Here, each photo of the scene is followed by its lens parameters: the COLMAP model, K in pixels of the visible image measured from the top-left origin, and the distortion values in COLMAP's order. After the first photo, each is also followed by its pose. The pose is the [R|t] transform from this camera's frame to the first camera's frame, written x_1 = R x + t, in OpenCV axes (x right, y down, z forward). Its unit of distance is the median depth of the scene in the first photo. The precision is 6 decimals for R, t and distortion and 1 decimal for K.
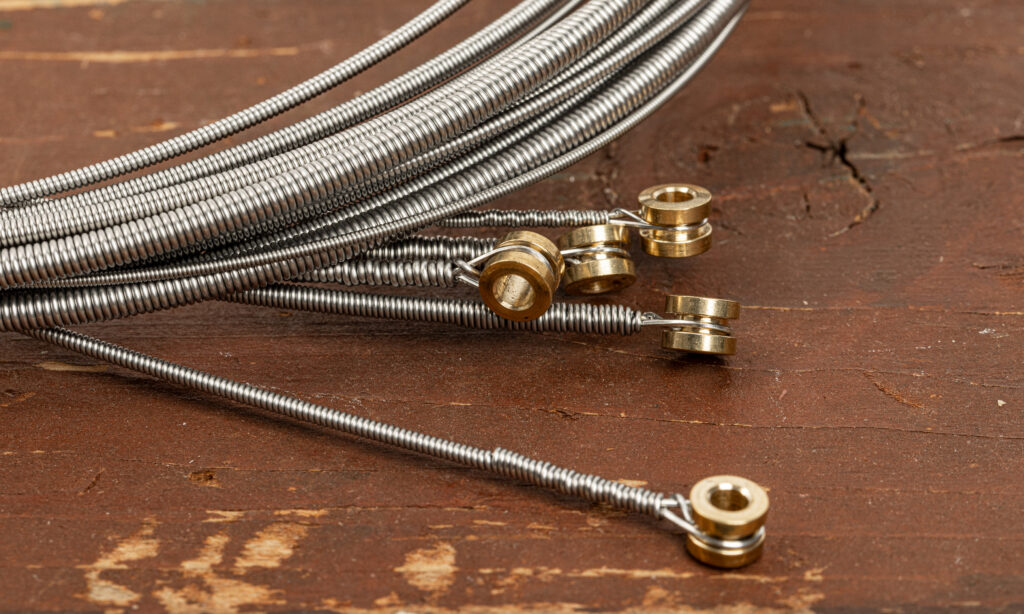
lens RADIAL K [[4161.5, 0, 512.0], [0, 4161.5, 307.0], [0, 0, 1]] dist [0.141293, -1.814714]
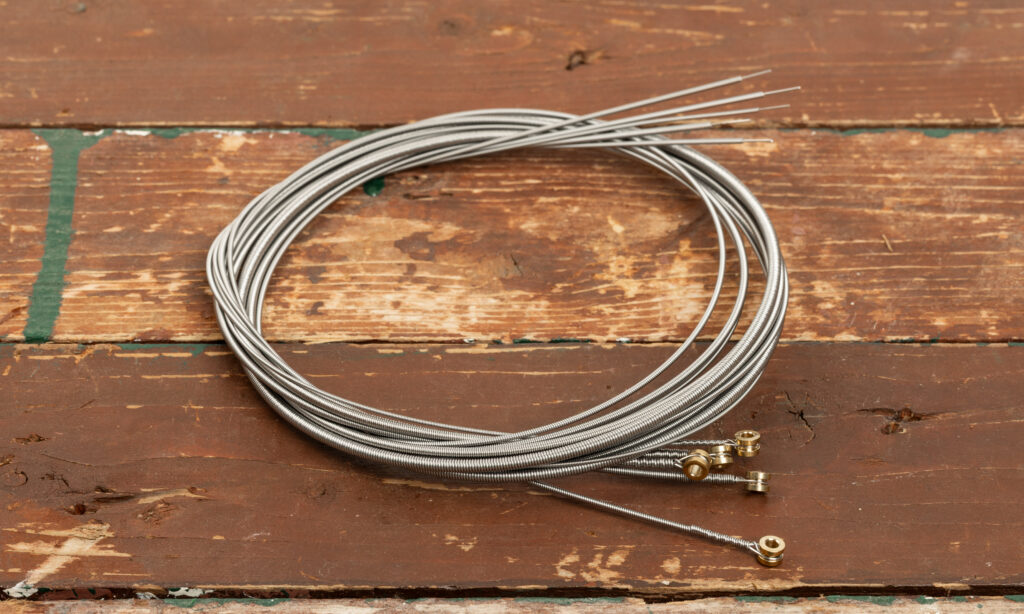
lens RADIAL K [[4161.5, 0, 512.0], [0, 4161.5, 307.0], [0, 0, 1]] dist [0.141293, -1.814714]
pose [[0.997670, 0.009022, 0.067620, -0.324904], [-0.010731, 0.999631, 0.024959, -0.188917], [-0.067370, -0.025627, 0.997399, -1.894648]]
